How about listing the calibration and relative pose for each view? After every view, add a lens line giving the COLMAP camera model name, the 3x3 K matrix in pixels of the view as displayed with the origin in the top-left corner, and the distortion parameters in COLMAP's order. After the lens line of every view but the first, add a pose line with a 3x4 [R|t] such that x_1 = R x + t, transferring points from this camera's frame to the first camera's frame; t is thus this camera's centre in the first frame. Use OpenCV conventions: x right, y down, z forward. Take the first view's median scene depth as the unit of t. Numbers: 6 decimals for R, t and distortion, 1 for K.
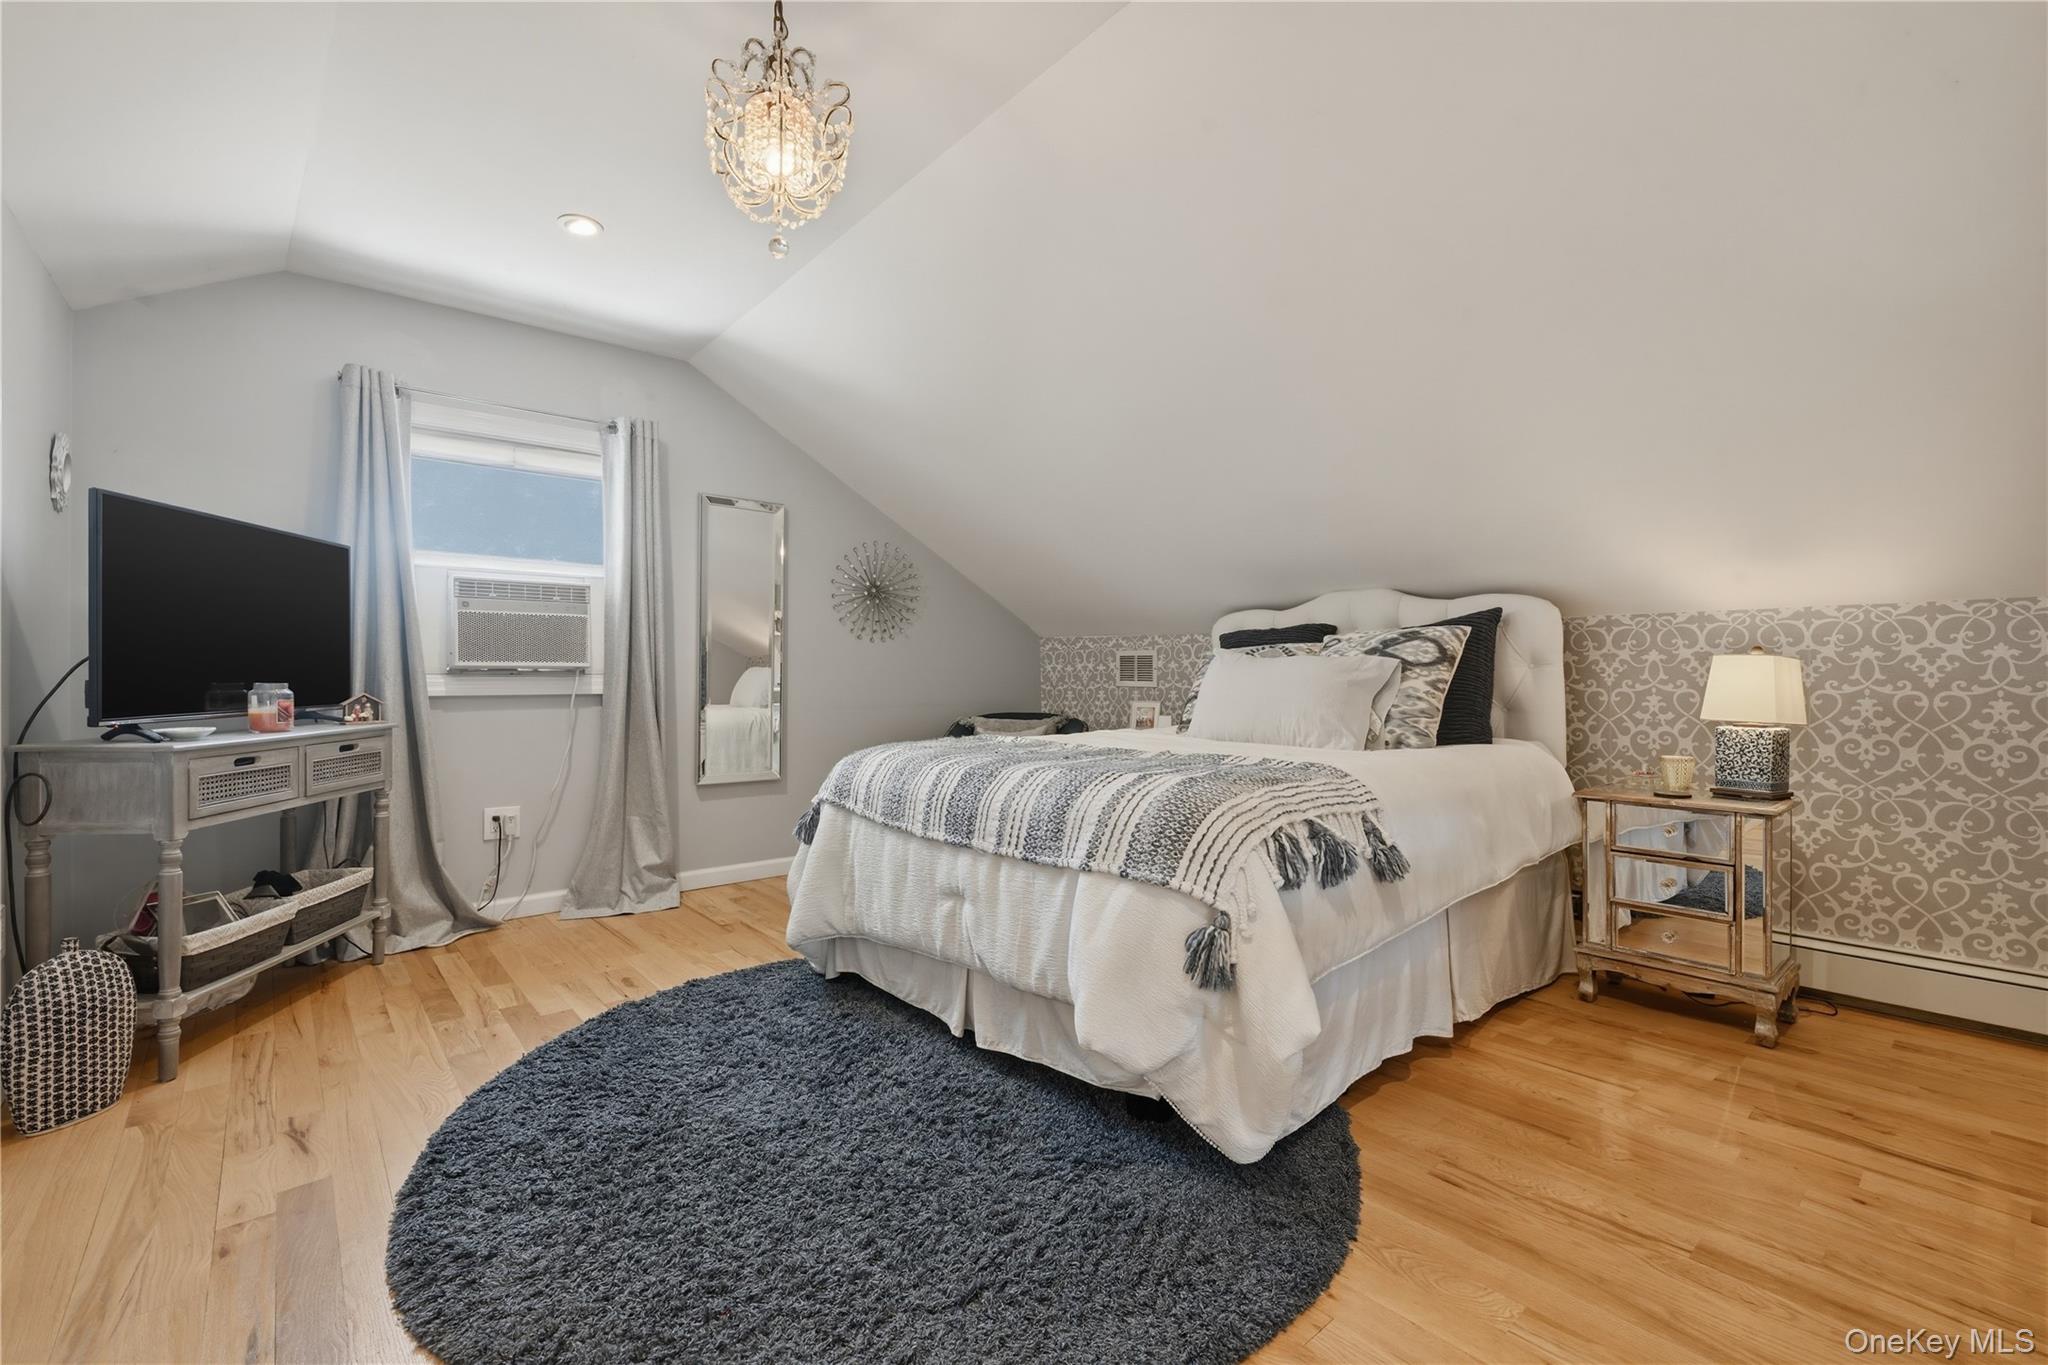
lens RADIAL K [[868.3, 0, 1024.0], [0, 868.3, 682.5], [0, 0, 1]] dist [0.000199, 0.000073]
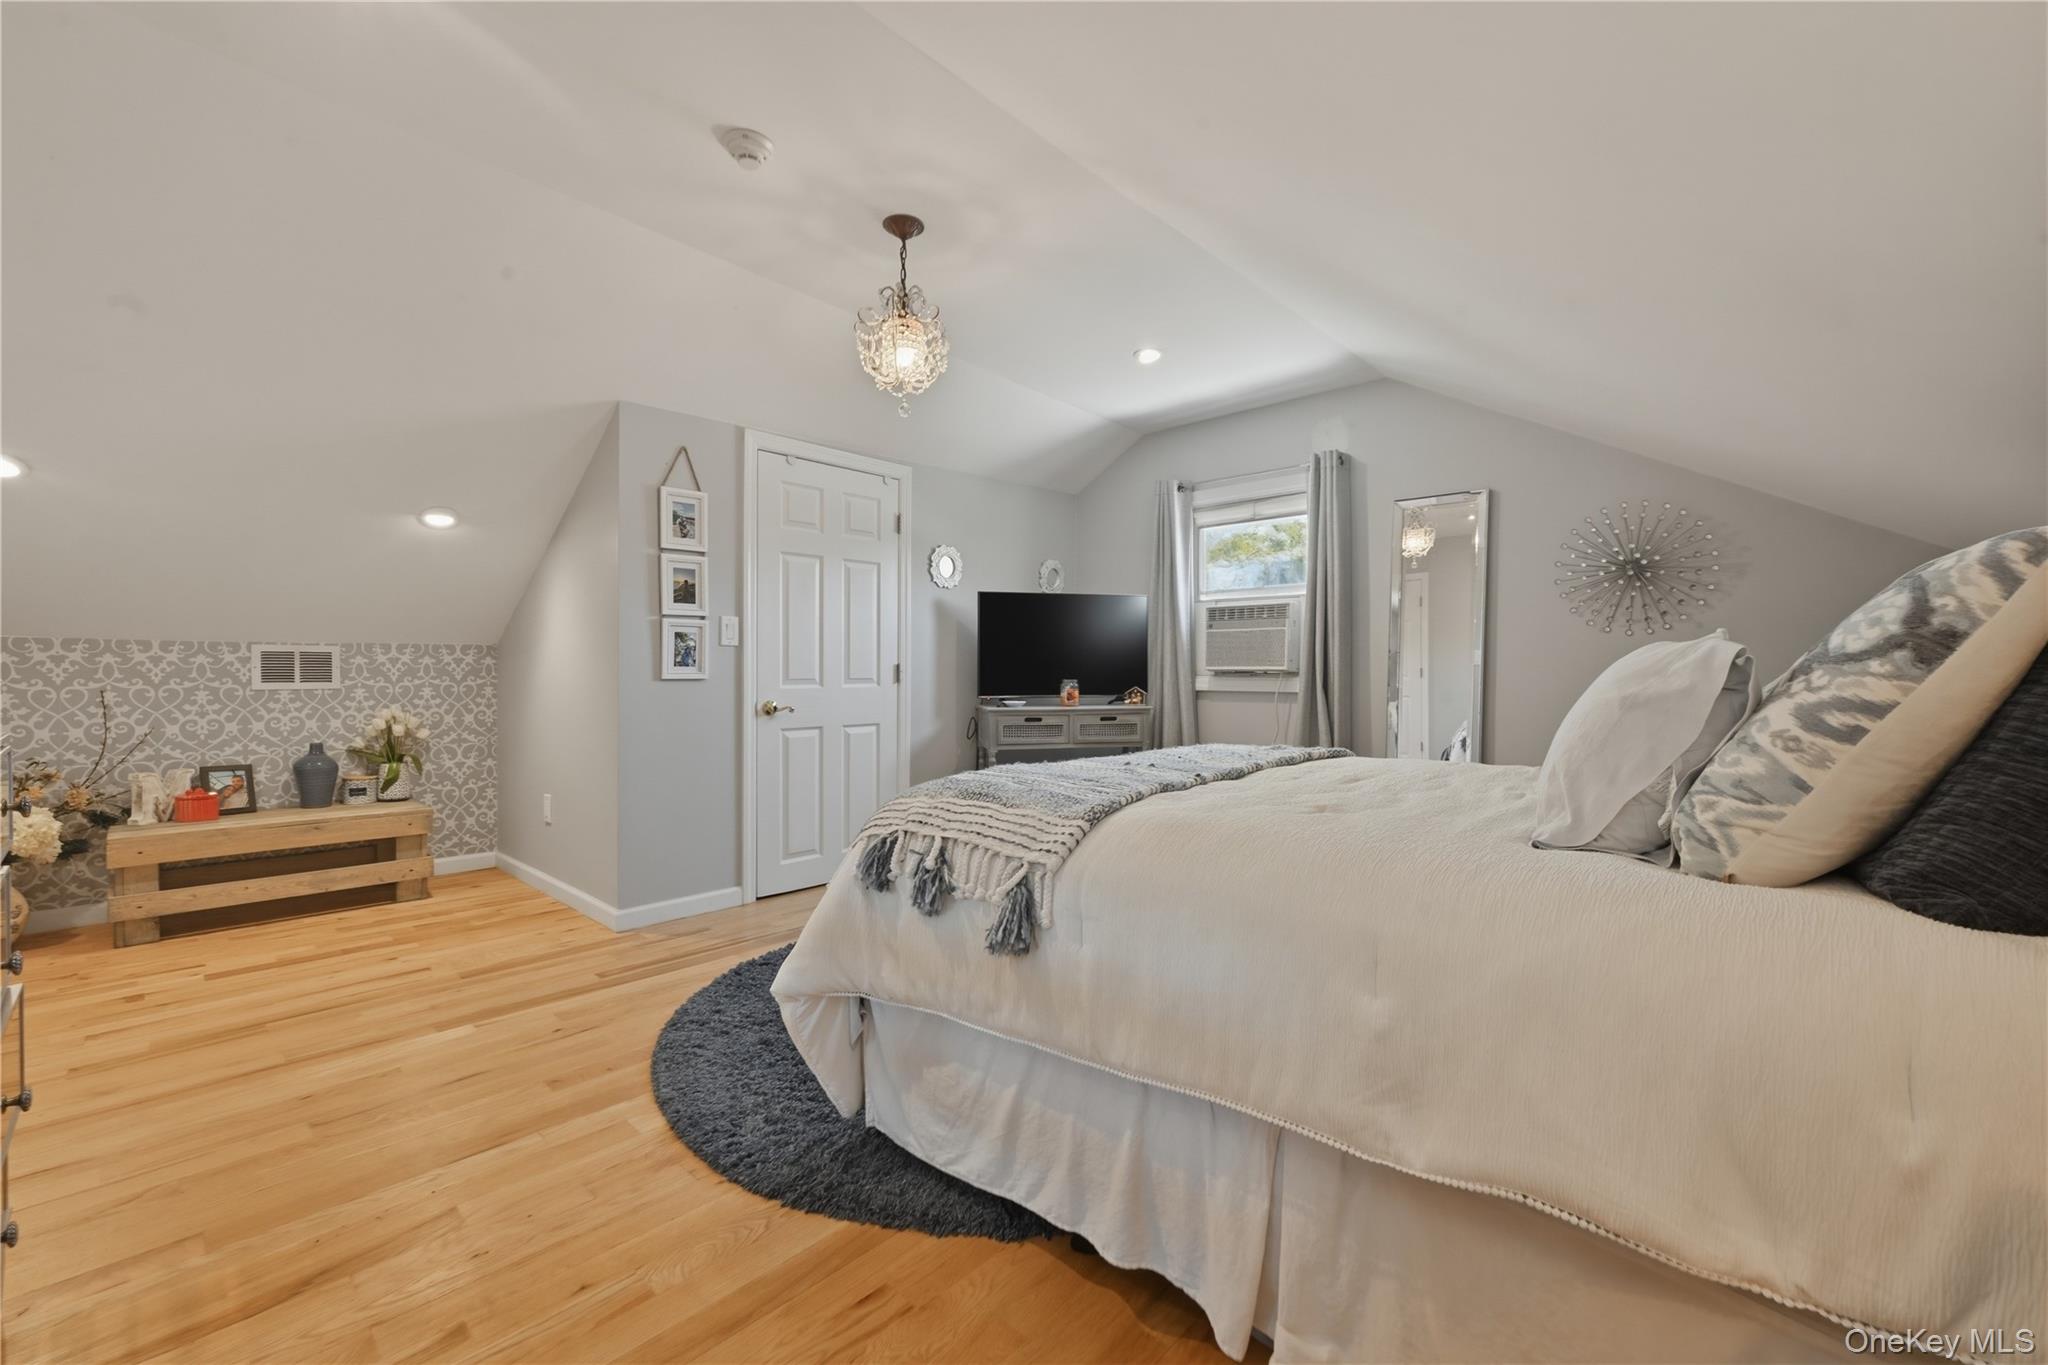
lens RADIAL K [[822.9, 0, 1024.2], [0, 822.9, 692.1], [0, 0, 1]] dist [-0.000687, -0.000026]
pose [[0.109437, 0.022926, -0.993729, 0.922605], [-0.014242, 0.999668, 0.021494, -0.009957], [0.993892, 0.011801, 0.109727, 0.772334]]
